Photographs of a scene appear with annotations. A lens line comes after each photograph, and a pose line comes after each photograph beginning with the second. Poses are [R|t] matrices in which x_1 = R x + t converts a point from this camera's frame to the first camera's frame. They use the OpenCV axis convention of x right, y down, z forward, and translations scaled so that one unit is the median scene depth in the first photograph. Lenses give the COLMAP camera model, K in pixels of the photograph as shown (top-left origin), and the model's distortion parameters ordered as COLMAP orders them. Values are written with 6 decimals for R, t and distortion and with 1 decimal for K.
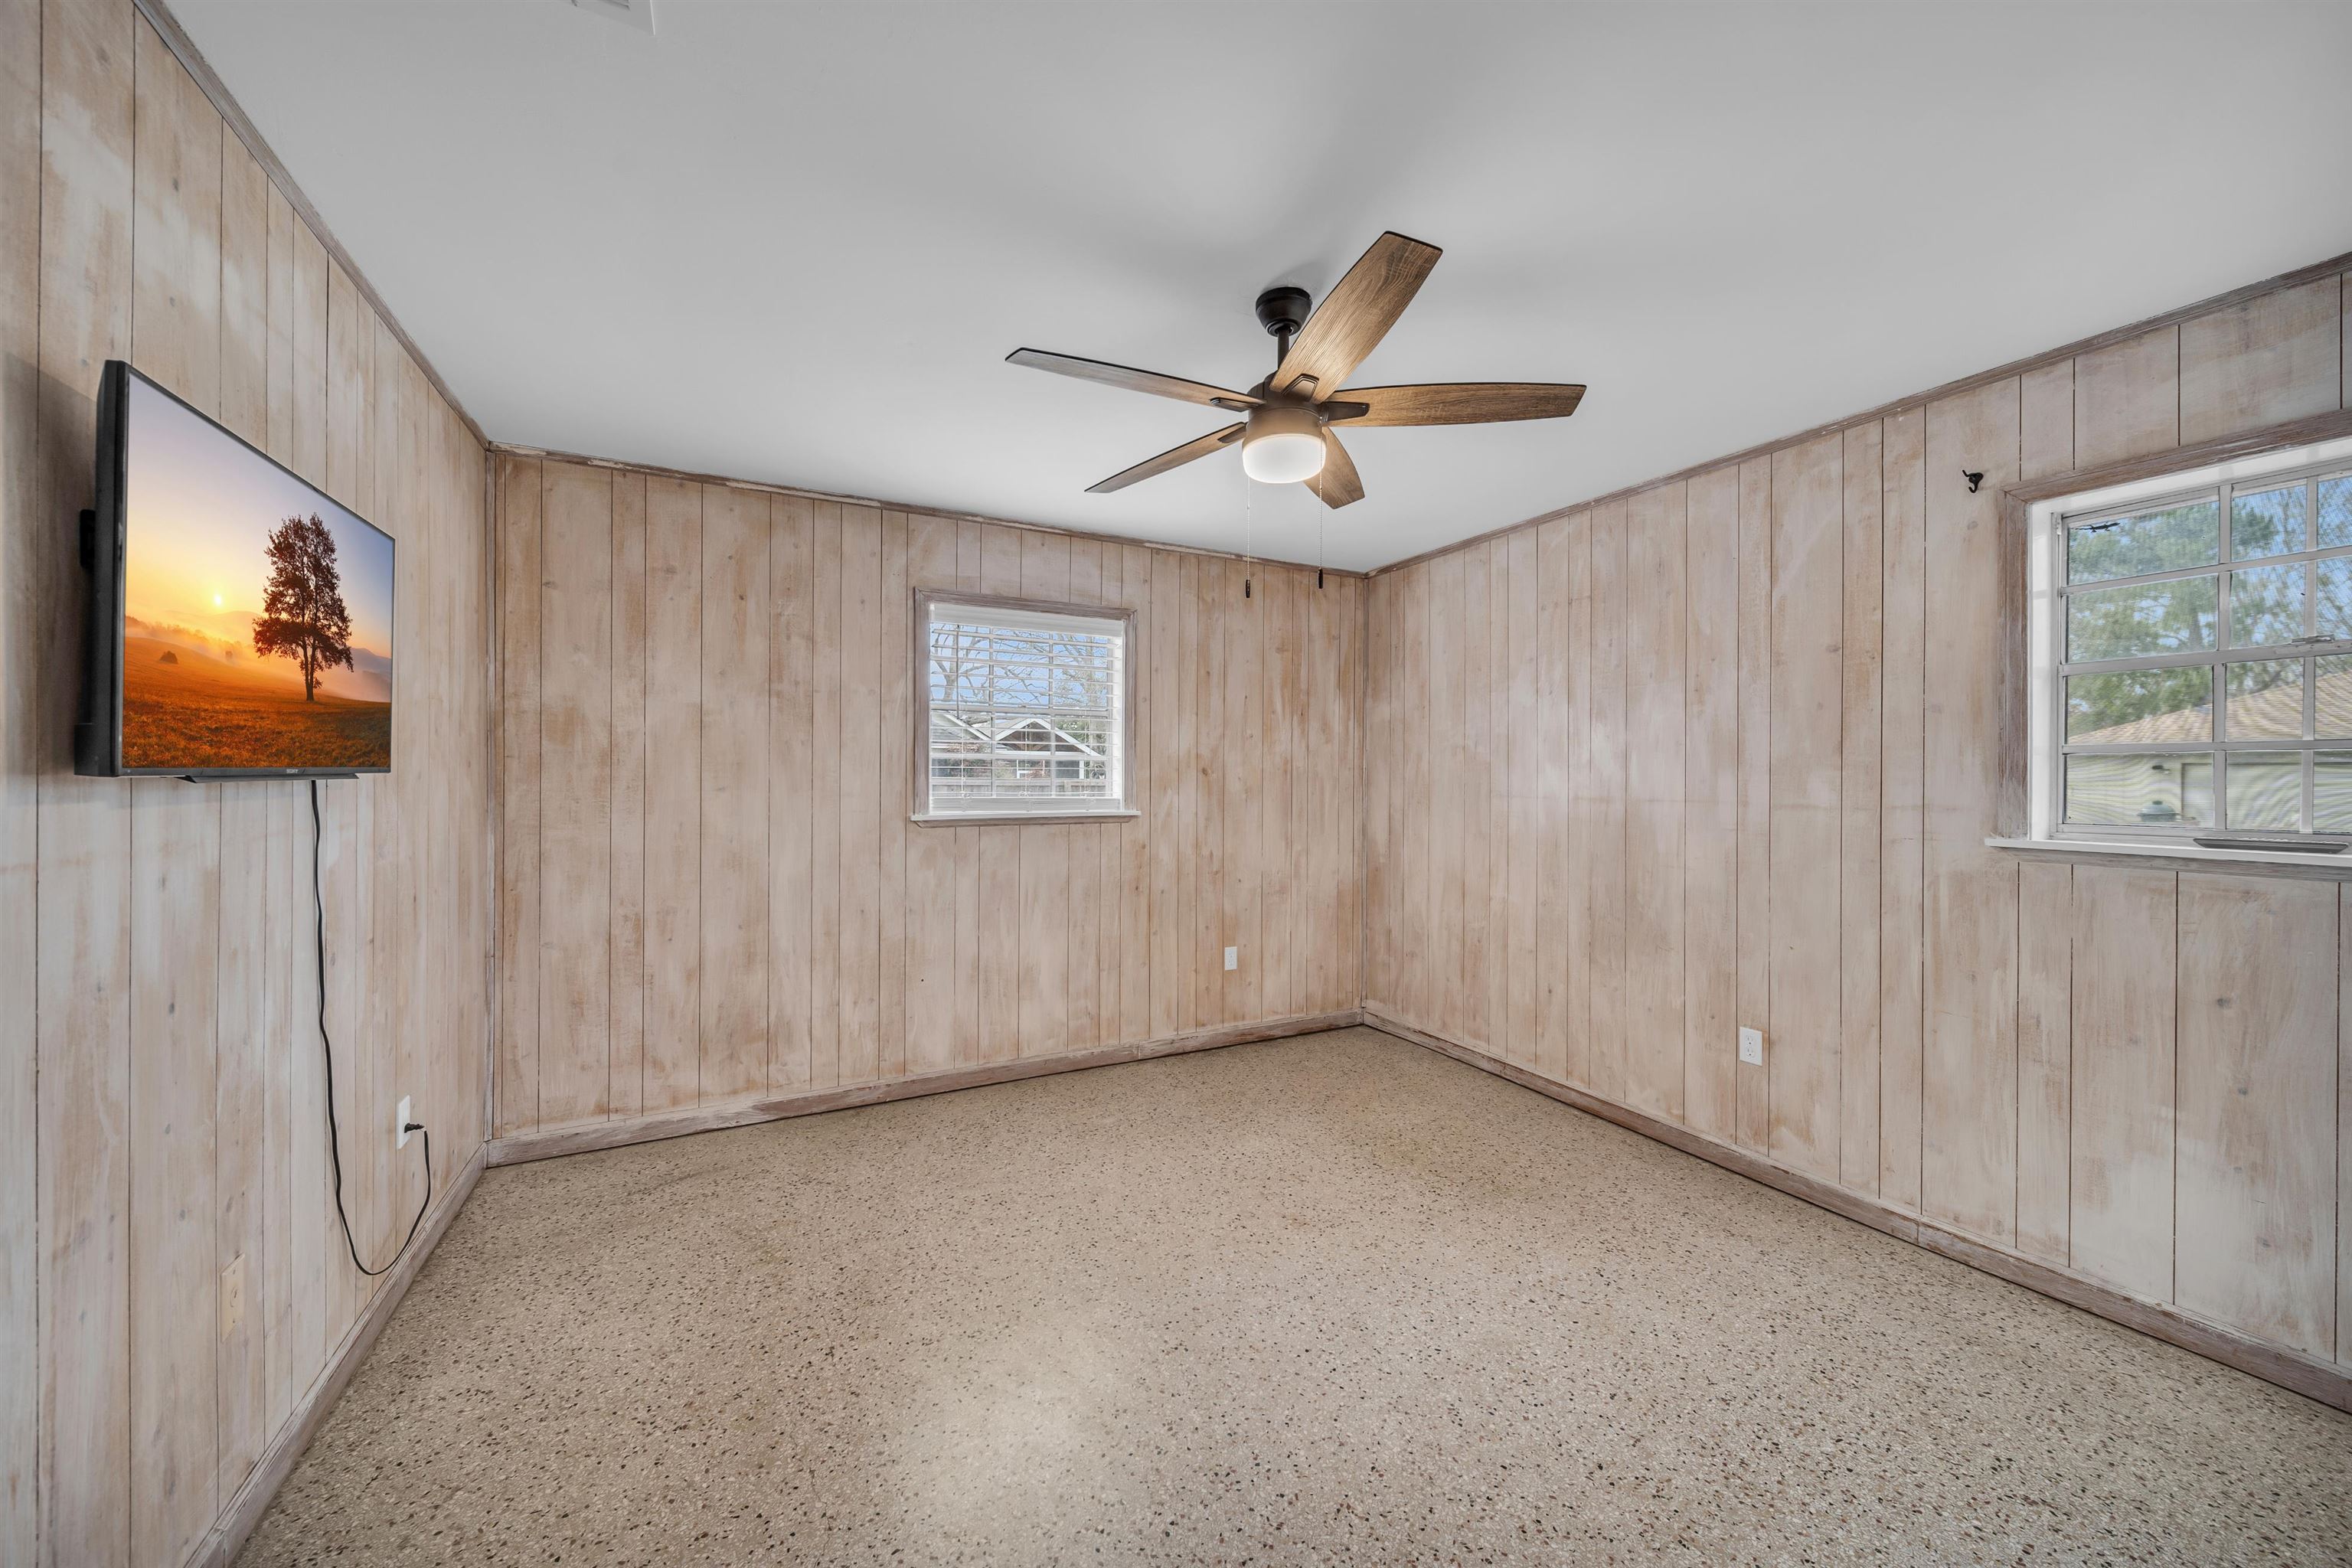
lens RADIAL K [[850.7, 0, 1182.7], [0, 850.7, 782.2], [0, 0, 1]] dist [-0.002234, -0.000646]
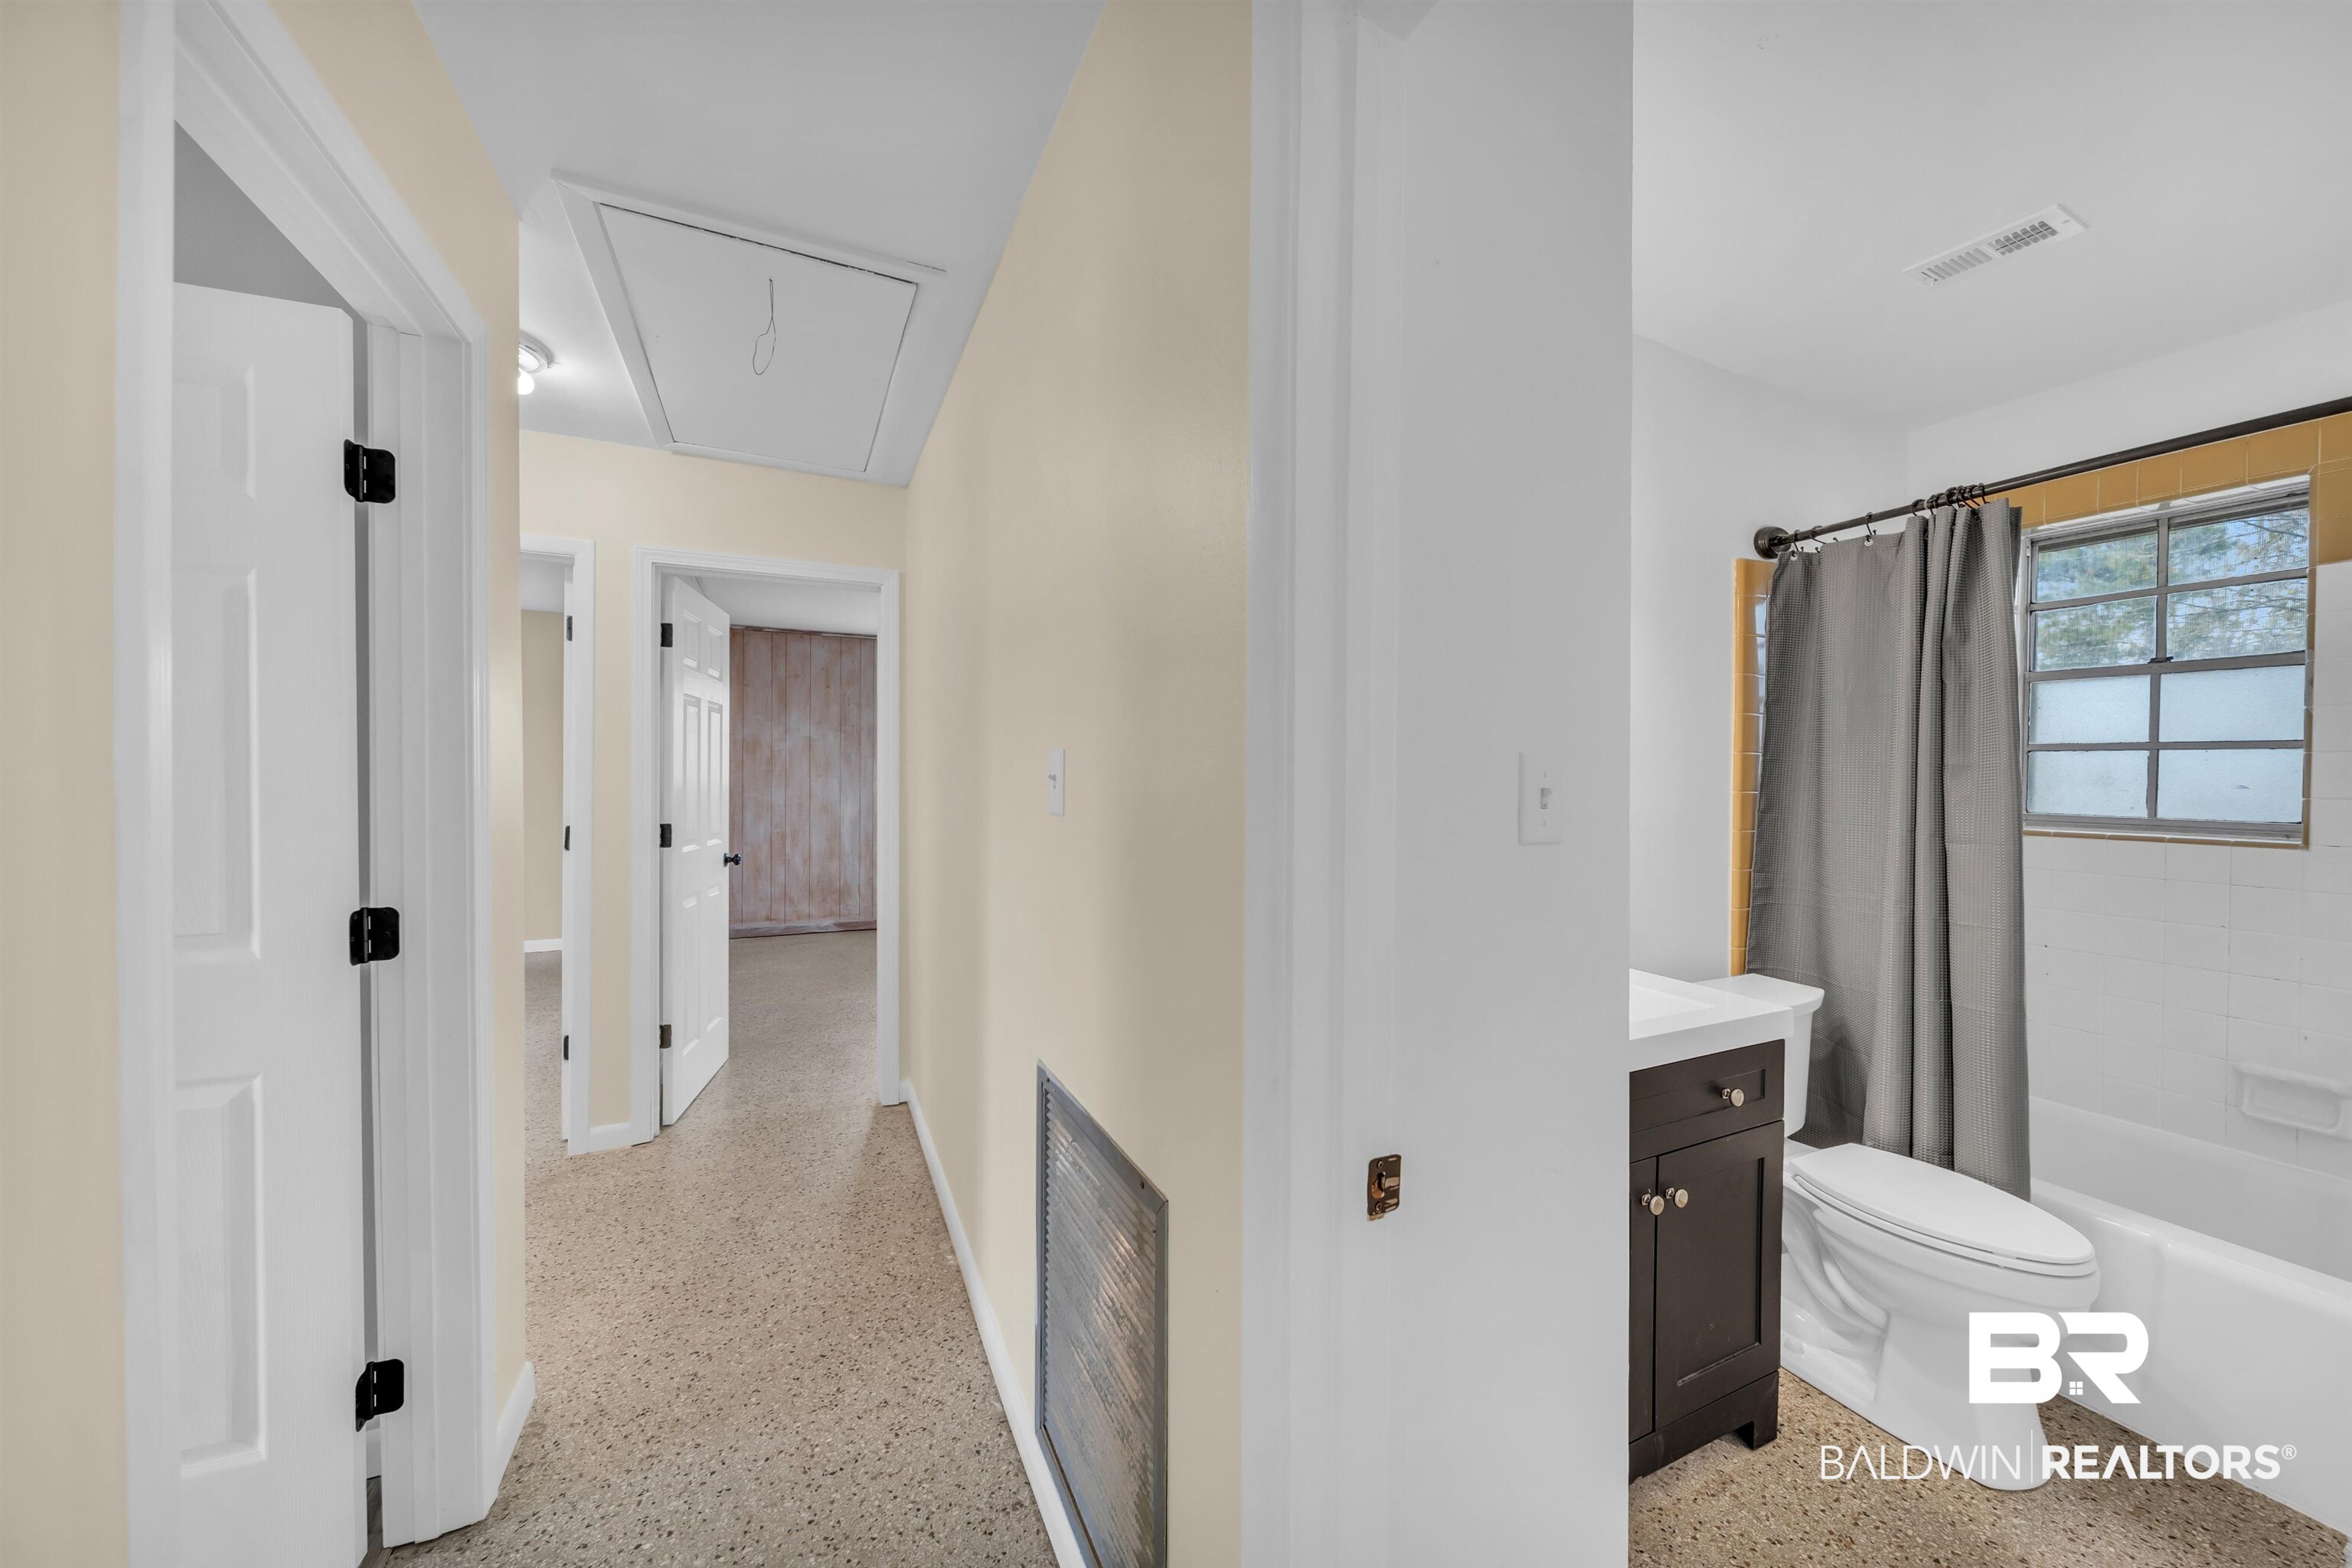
lens RADIAL K [[850.7, 0, 1173.7], [0, 850.7, 780.2], [0, 0, 1]] dist [-0.002234, -0.000646]
pose [[0.998334, 0.002898, -0.057633, 0.492028], [-0.002660, 0.999988, 0.004200, 0.008067], [0.057644, -0.004039, 0.998329, -1.127904]]
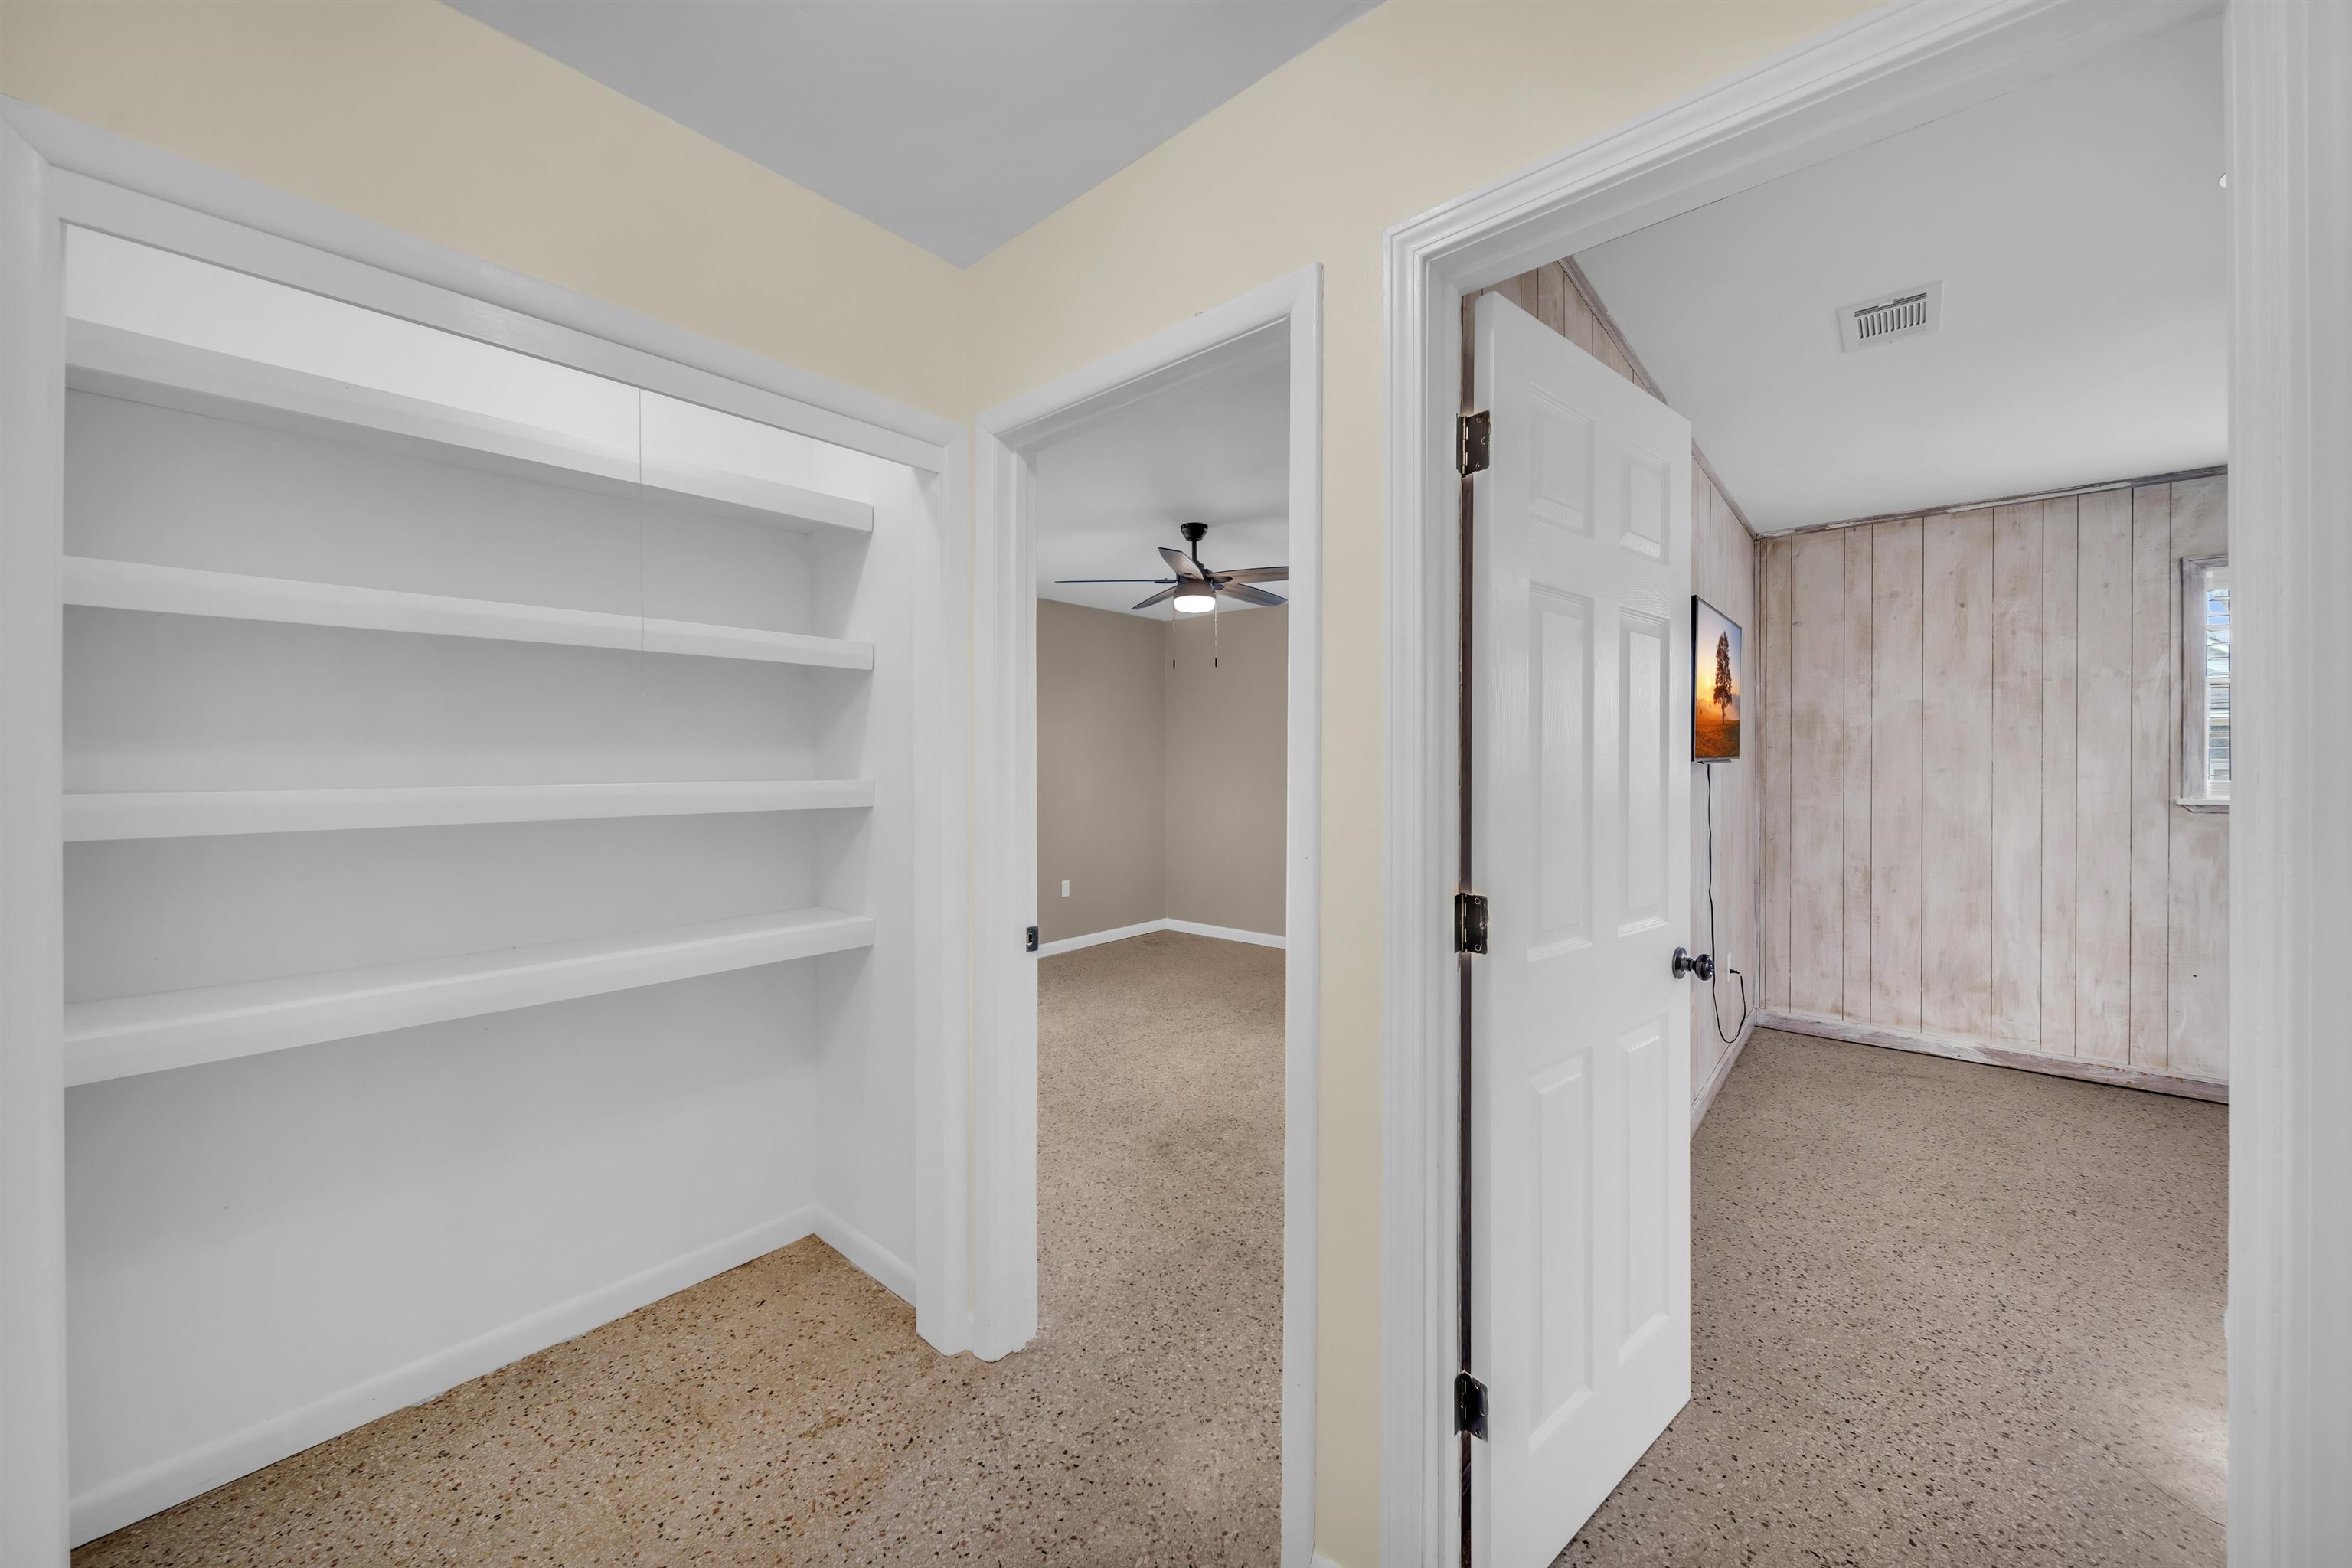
lens RADIAL K [[850.7, 0, 1180.3], [0, 850.7, 766.4], [0, 0, 1]] dist [-0.002234, -0.000646]
pose [[0.372394, -0.000836, -0.928074, 0.162818], [0.001692, 0.999999, -0.000221, 0.001036], [0.928073, -0.001488, 0.372395, -0.435211]]
